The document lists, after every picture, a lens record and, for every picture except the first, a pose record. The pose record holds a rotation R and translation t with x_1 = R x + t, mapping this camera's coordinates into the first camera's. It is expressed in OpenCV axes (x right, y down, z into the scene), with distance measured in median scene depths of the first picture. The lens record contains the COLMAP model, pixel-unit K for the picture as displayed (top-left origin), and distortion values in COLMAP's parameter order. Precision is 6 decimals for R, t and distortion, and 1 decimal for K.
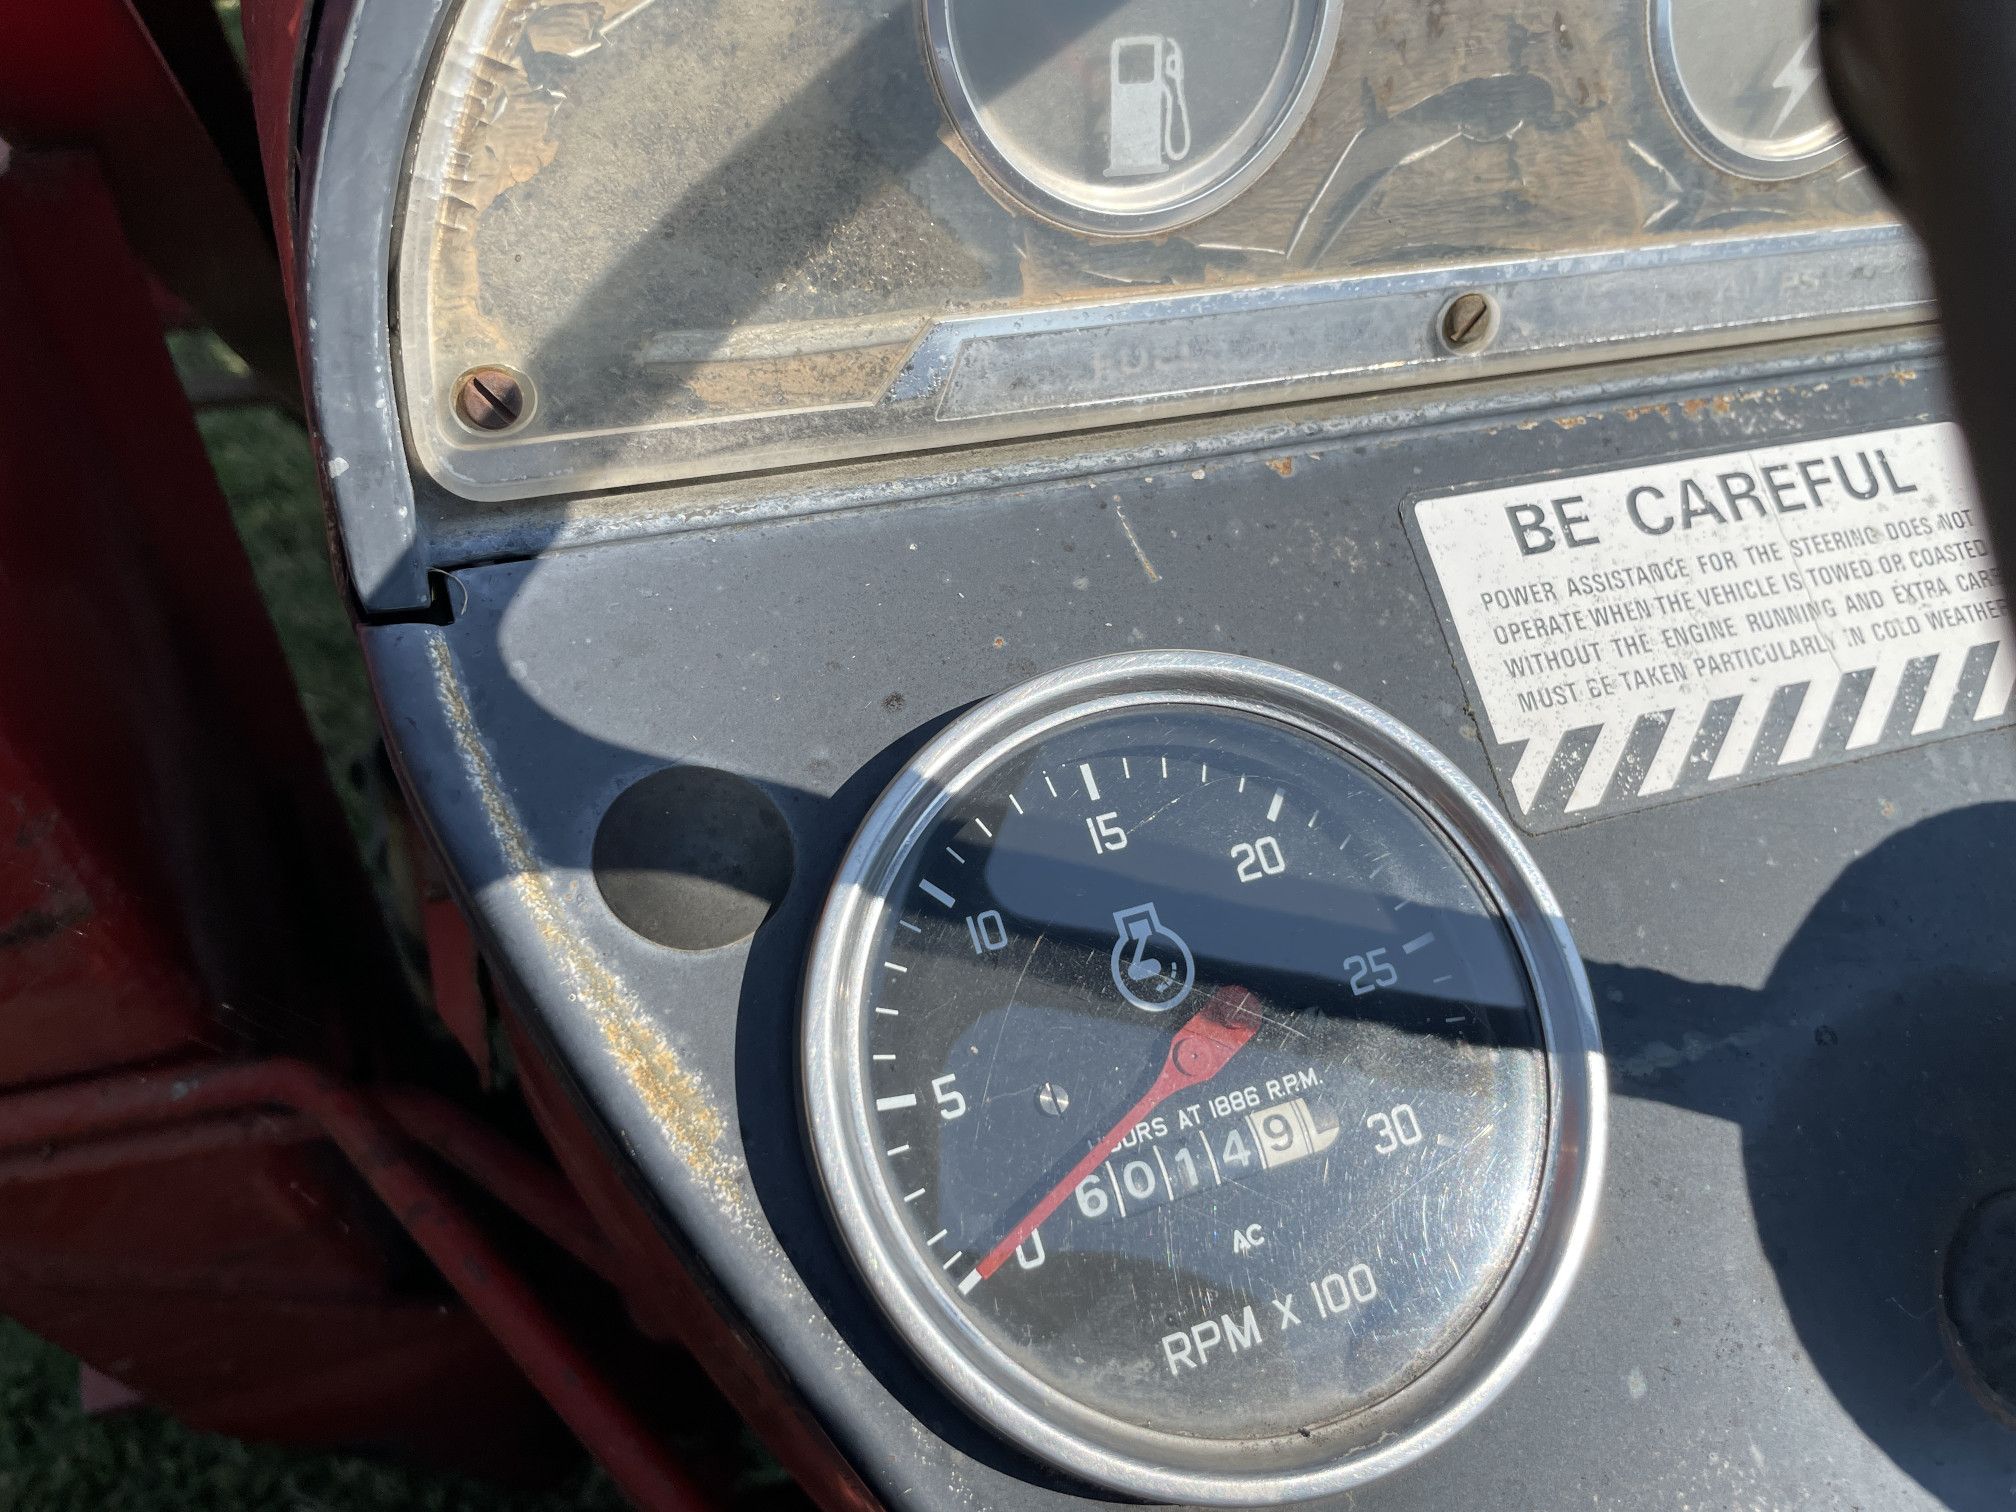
lens RADIAL K [[1531.0, 0, 1006.0], [0, 1531.0, 747.3], [0, 0, 1]] dist [0.066614, -0.094458]
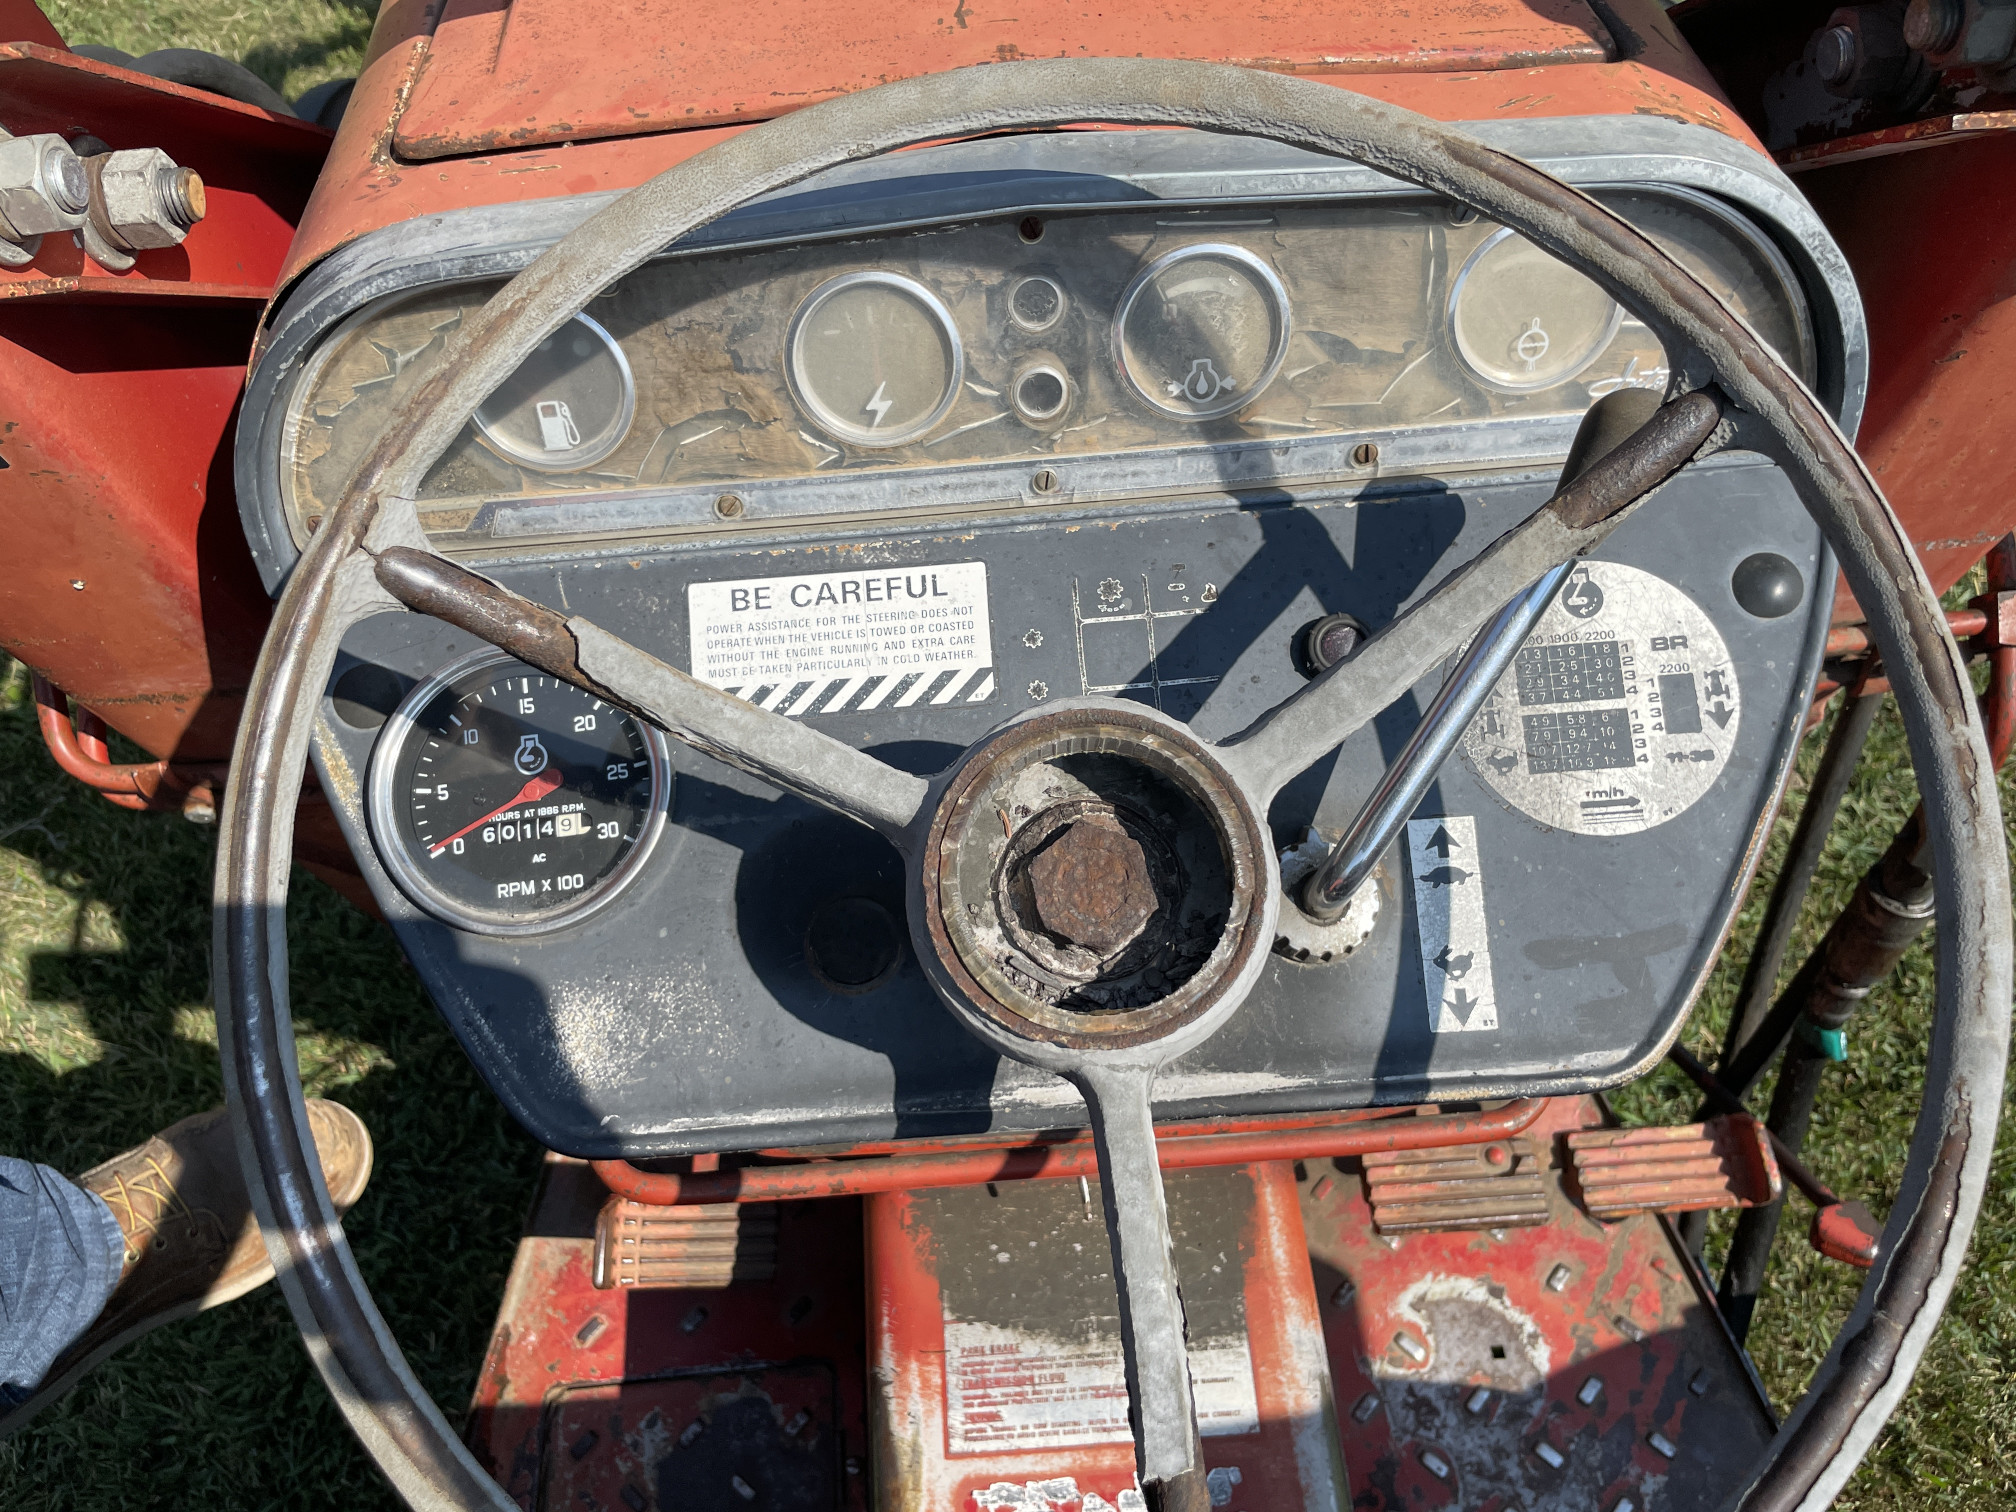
lens RADIAL K [[1531.0, 0, 1009.5], [0, 1531.0, 767.2], [0, 0, 1]] dist [0.066614, -0.094458]
pose [[0.951166, 0.137316, -0.276454, 1.427035], [-0.099860, 0.984329, 0.145343, -0.274428], [0.292080, -0.110639, 0.949973, -1.139135]]
